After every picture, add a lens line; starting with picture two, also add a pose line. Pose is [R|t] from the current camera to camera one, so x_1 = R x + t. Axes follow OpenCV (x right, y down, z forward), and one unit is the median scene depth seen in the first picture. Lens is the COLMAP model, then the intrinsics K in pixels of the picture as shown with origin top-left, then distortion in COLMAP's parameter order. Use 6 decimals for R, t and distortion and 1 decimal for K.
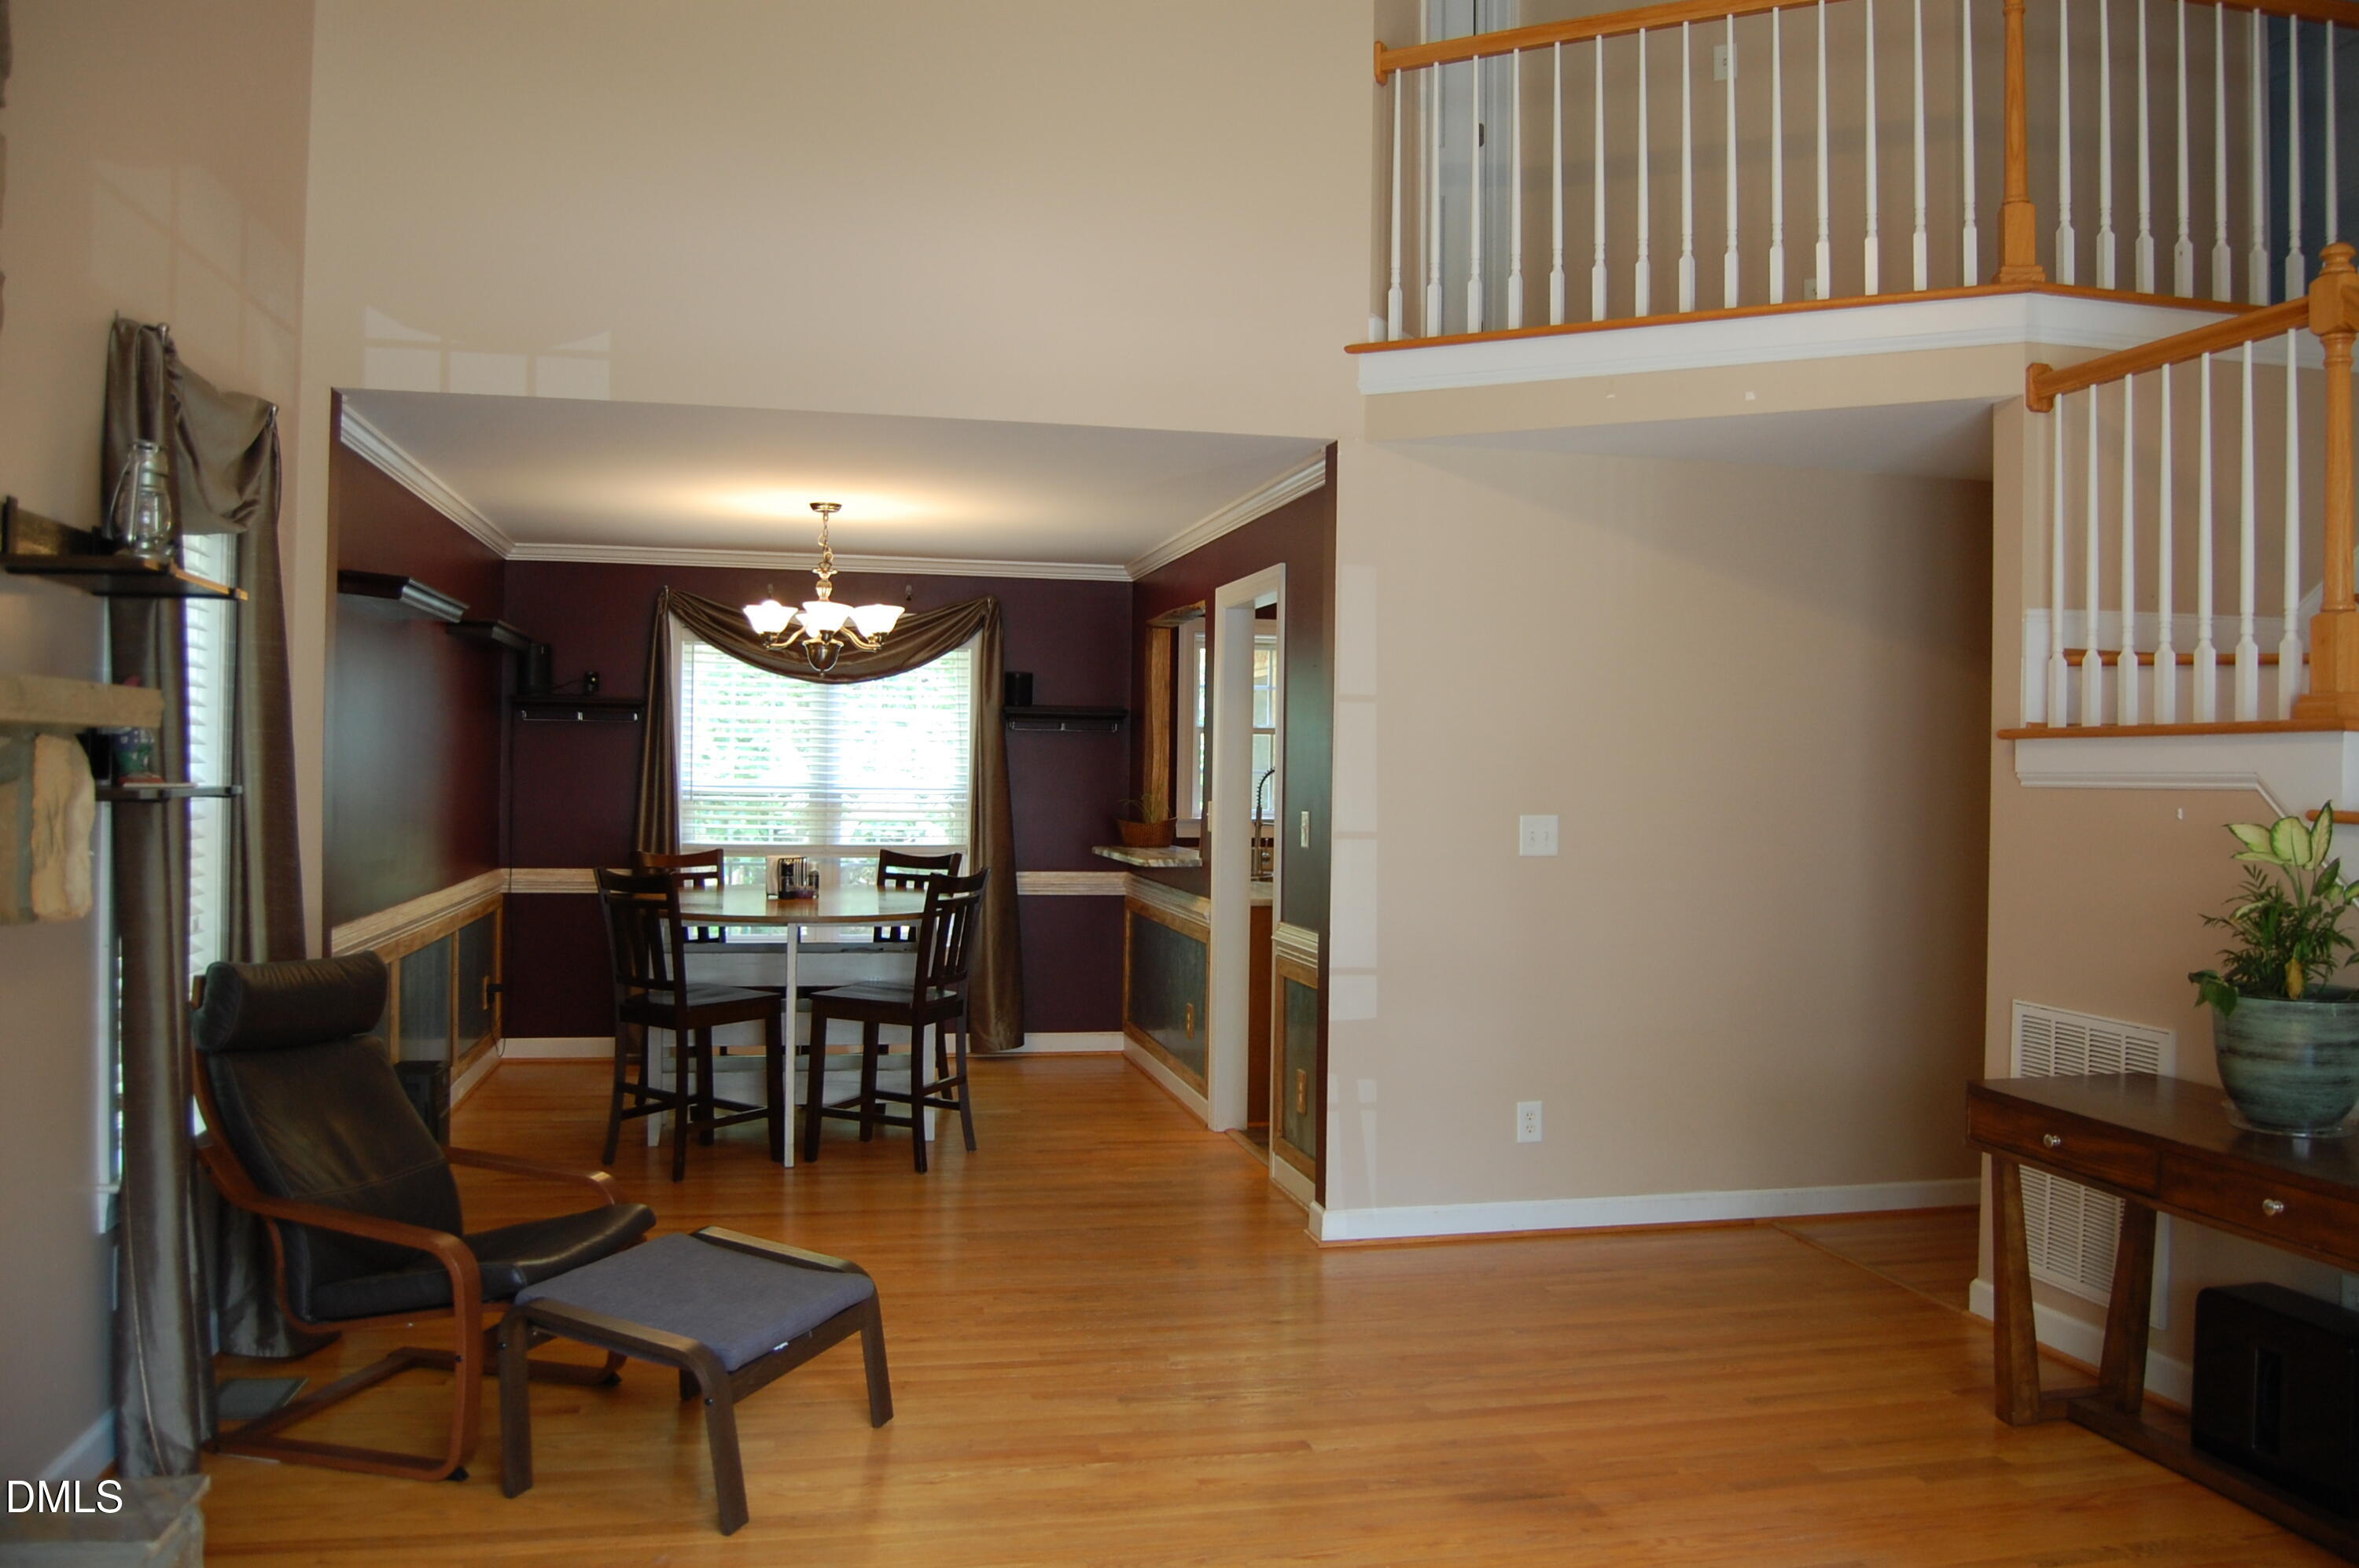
lens RADIAL K [[1840.2, 0, 1179.5], [0, 1840.2, 784.0], [0, 0, 1]] dist [-0.092139, 0.004217]
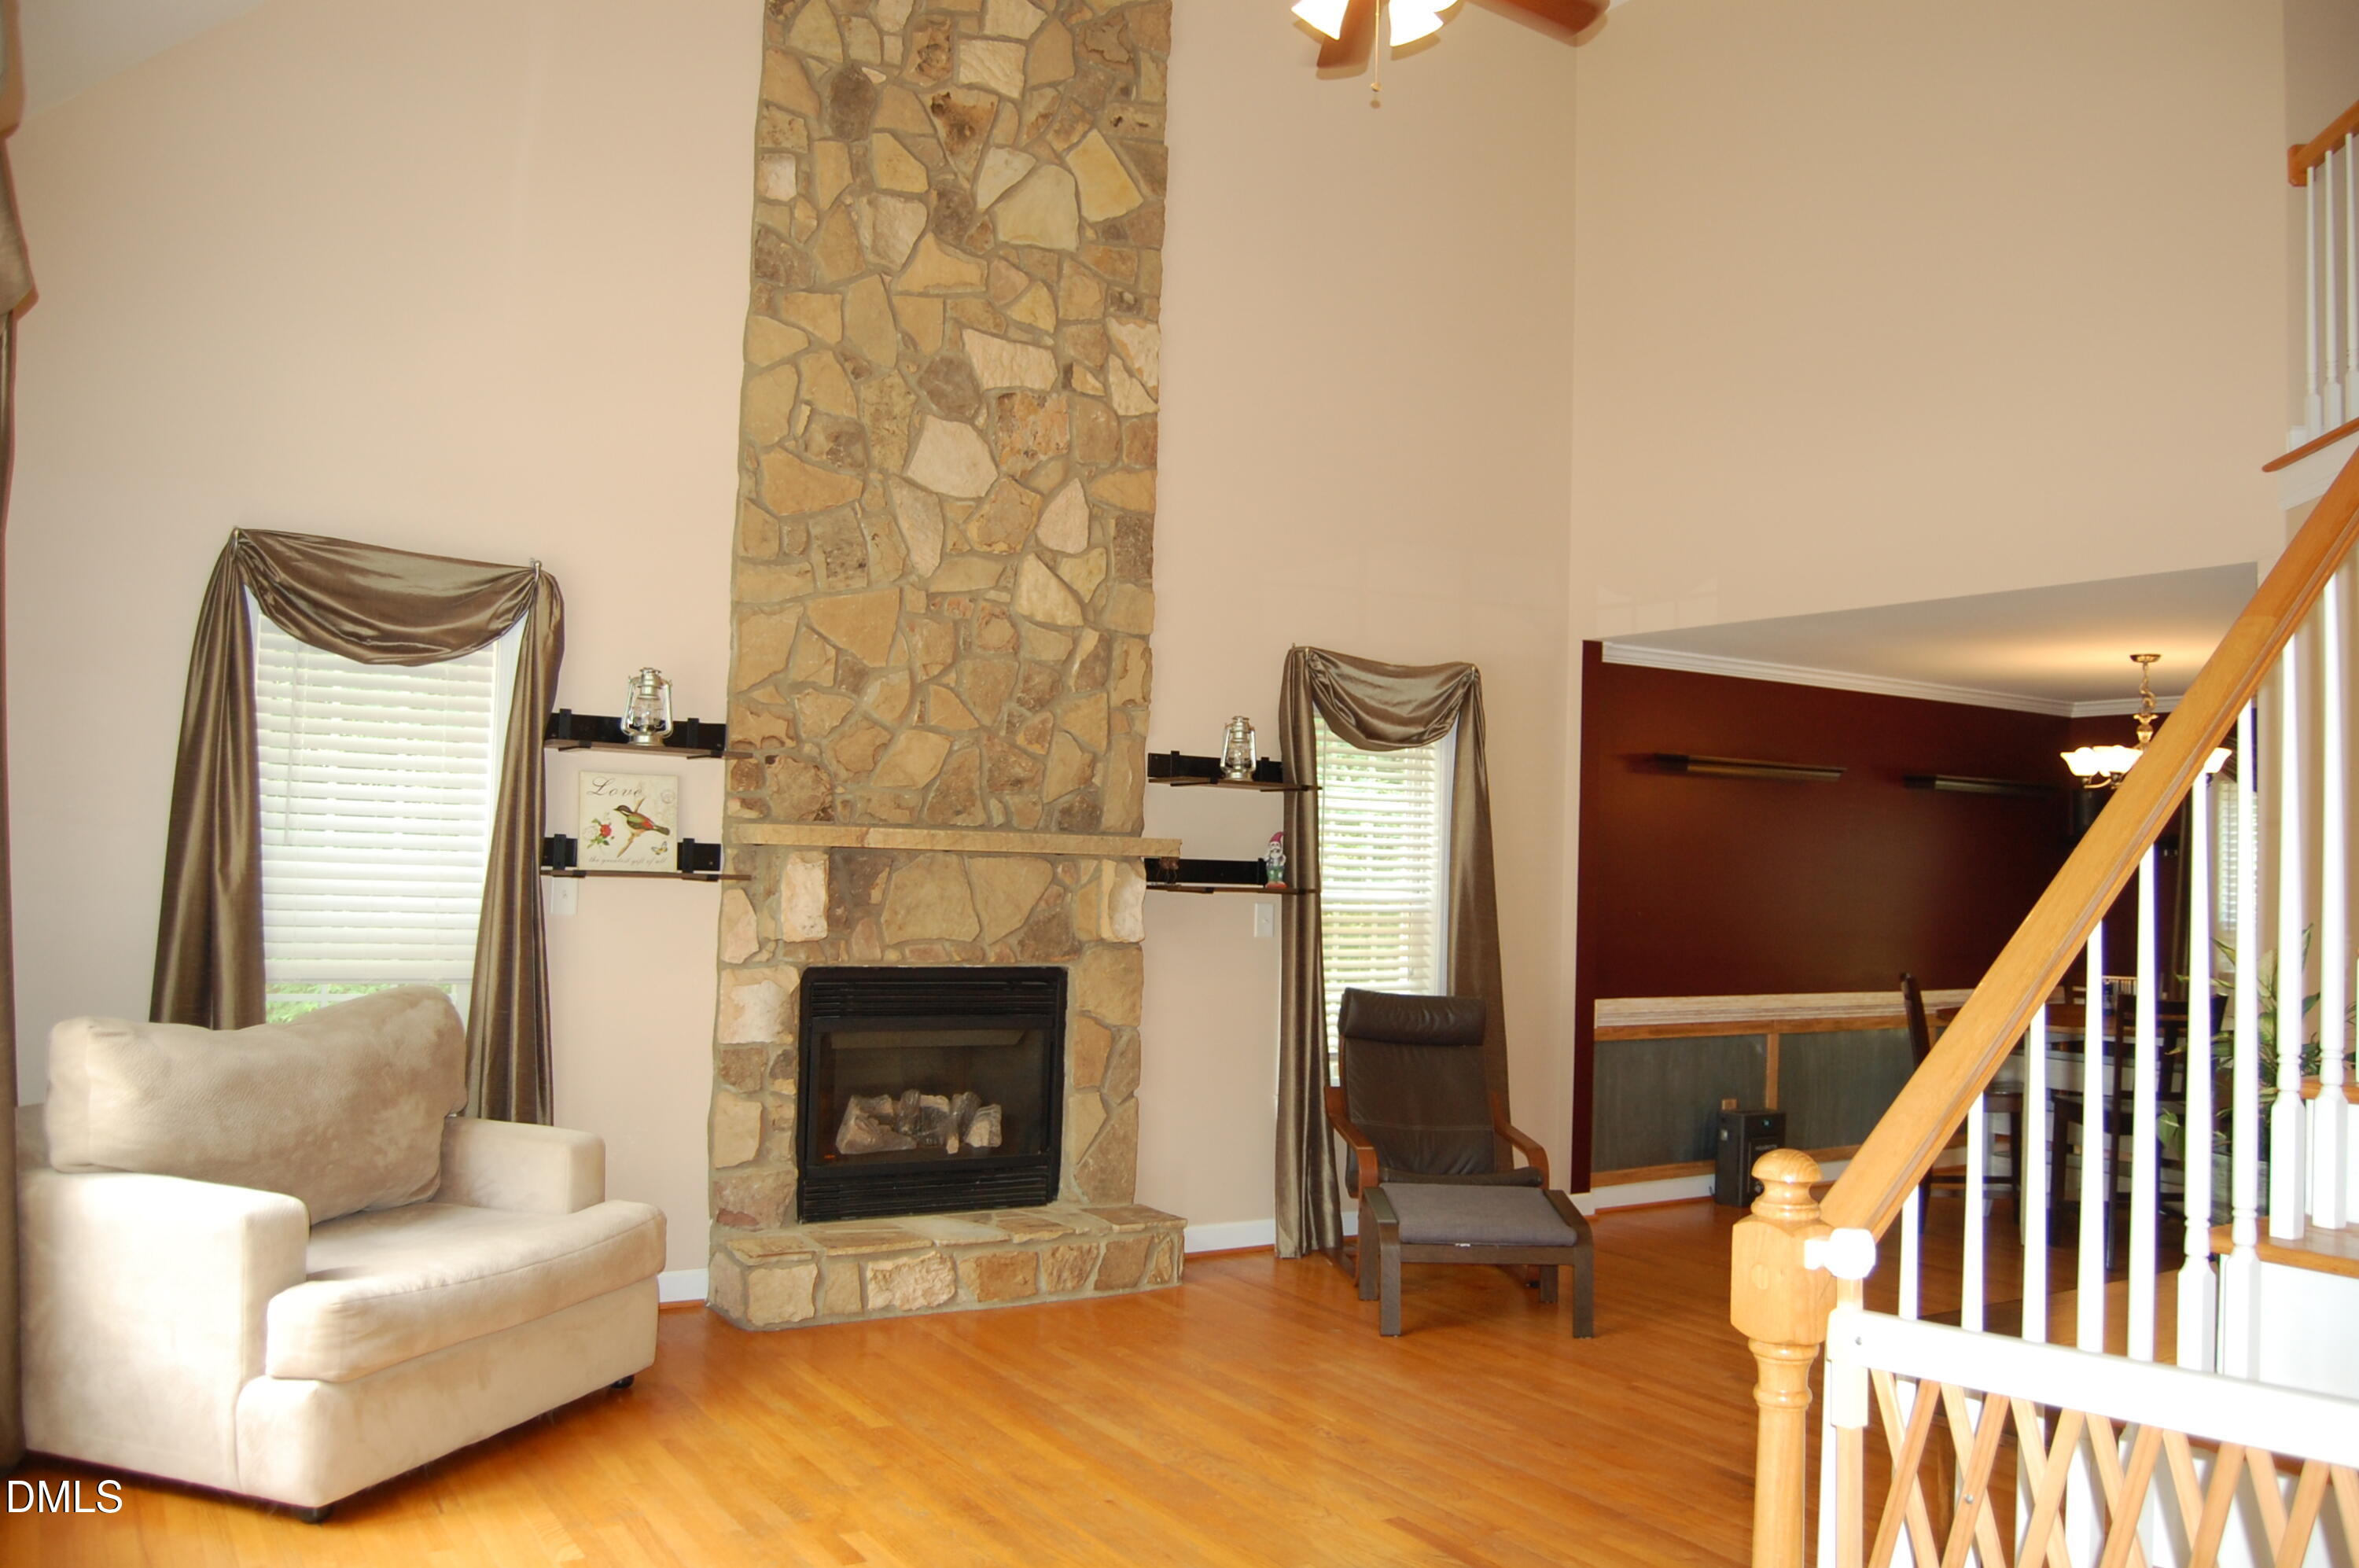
lens RADIAL K [[1840.2, 0, 1179.5], [0, 1840.2, 784.0], [0, 0, 1]] dist [-0.092139, 0.004217]
pose [[0.324957, -0.049055, -0.944456, 0.923459], [-0.029465, 0.997644, -0.061956, 0.009933], [0.945270, 0.047961, 0.322746, 0.172432]]
